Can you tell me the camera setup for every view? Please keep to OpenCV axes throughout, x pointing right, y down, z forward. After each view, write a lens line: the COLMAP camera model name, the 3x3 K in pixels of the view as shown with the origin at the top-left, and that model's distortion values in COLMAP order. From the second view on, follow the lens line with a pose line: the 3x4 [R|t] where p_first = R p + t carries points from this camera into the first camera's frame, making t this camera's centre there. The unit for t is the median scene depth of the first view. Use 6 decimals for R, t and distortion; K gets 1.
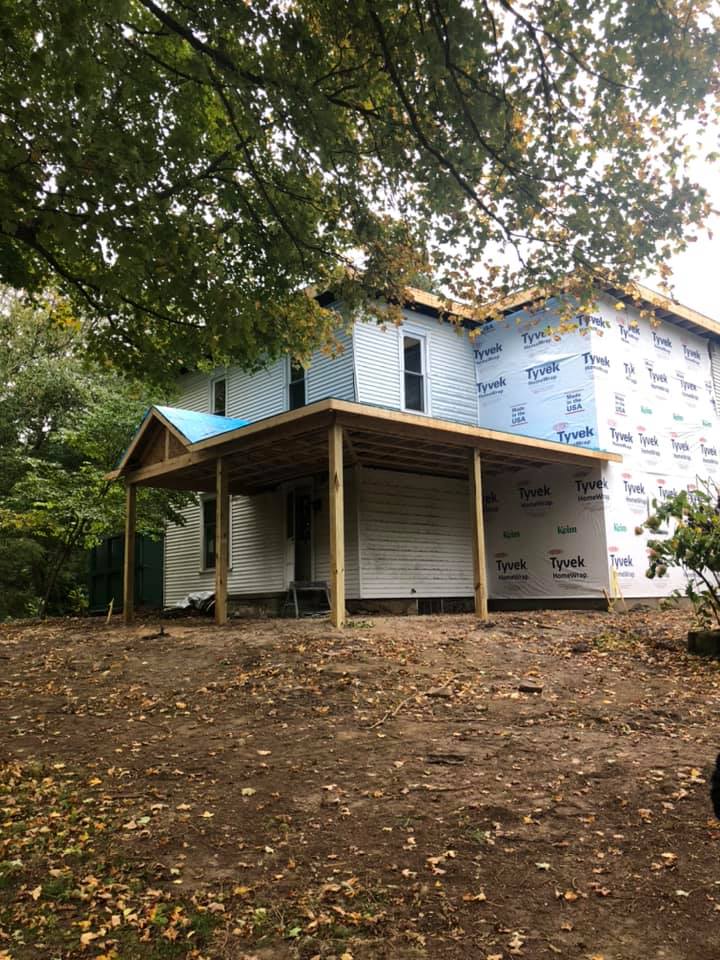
lens RADIAL K [[789.1, 0, 366.9], [0, 789.1, 473.2], [0, 0, 1]] dist [-0.004714, -0.034199]
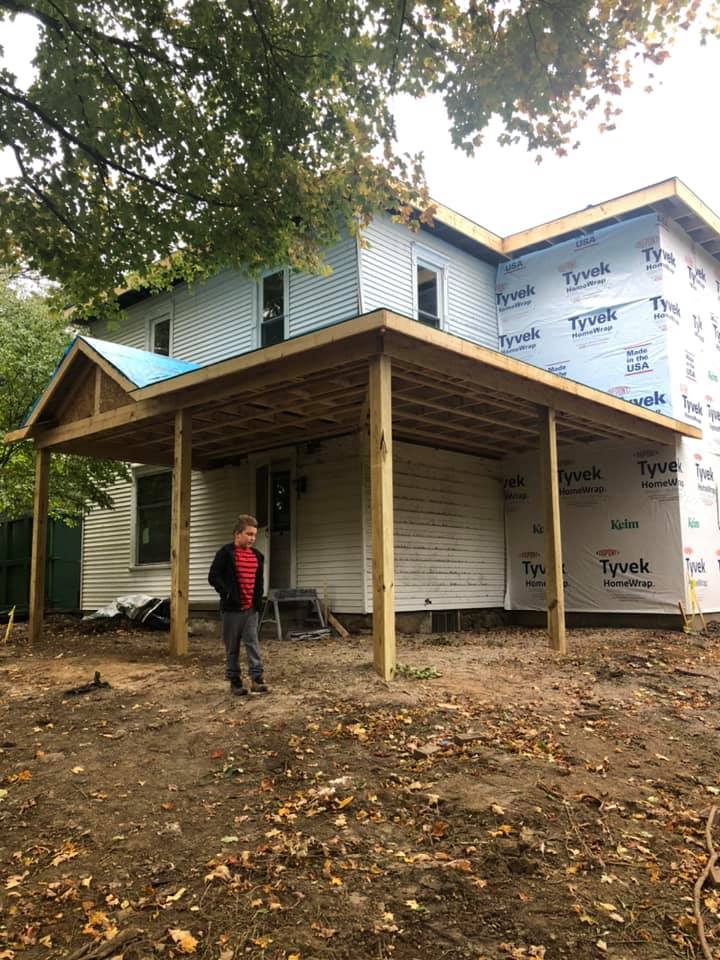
lens RADIAL K [[789.1, 0, 359.7], [0, 789.1, 479.2], [0, 0, 1]] dist [-0.004714, -0.034199]
pose [[0.994475, 0.025519, 0.101822, -0.083754], [-0.028080, 0.999322, 0.023800, 0.016138], [-0.101146, -0.026527, 0.994518, 0.254161]]
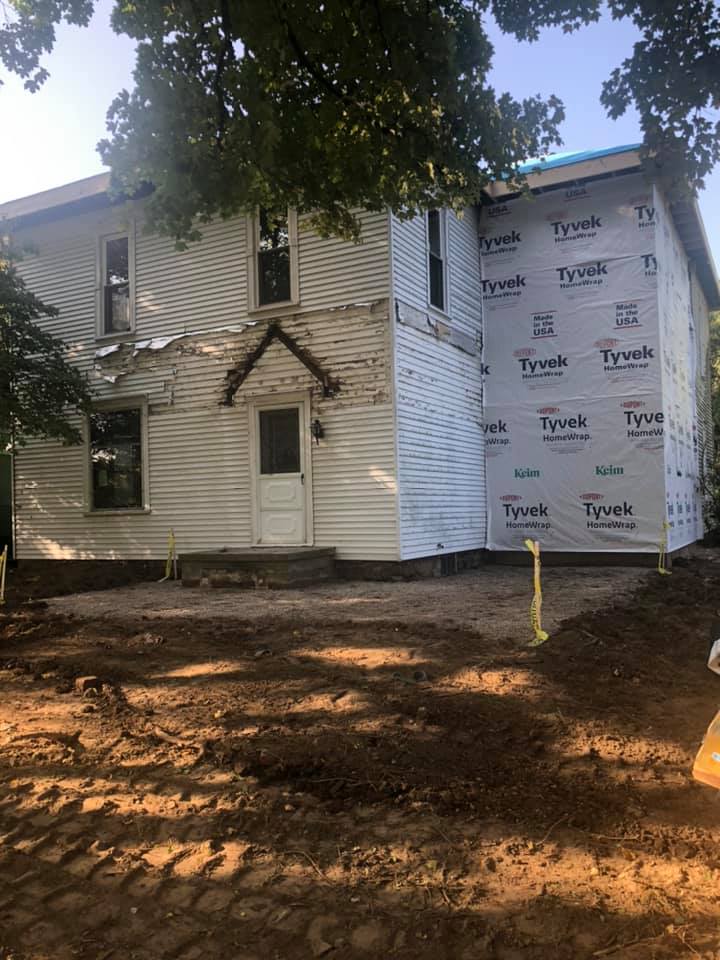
lens RADIAL K [[789.1, 0, 353.5], [0, 789.1, 487.3], [0, 0, 1]] dist [-0.004714, -0.034199]
pose [[0.936289, 0.012781, 0.350998, -0.283679], [-0.056007, 0.991984, 0.113278, 0.010601], [-0.346737, -0.125719, 0.929499, 0.317554]]
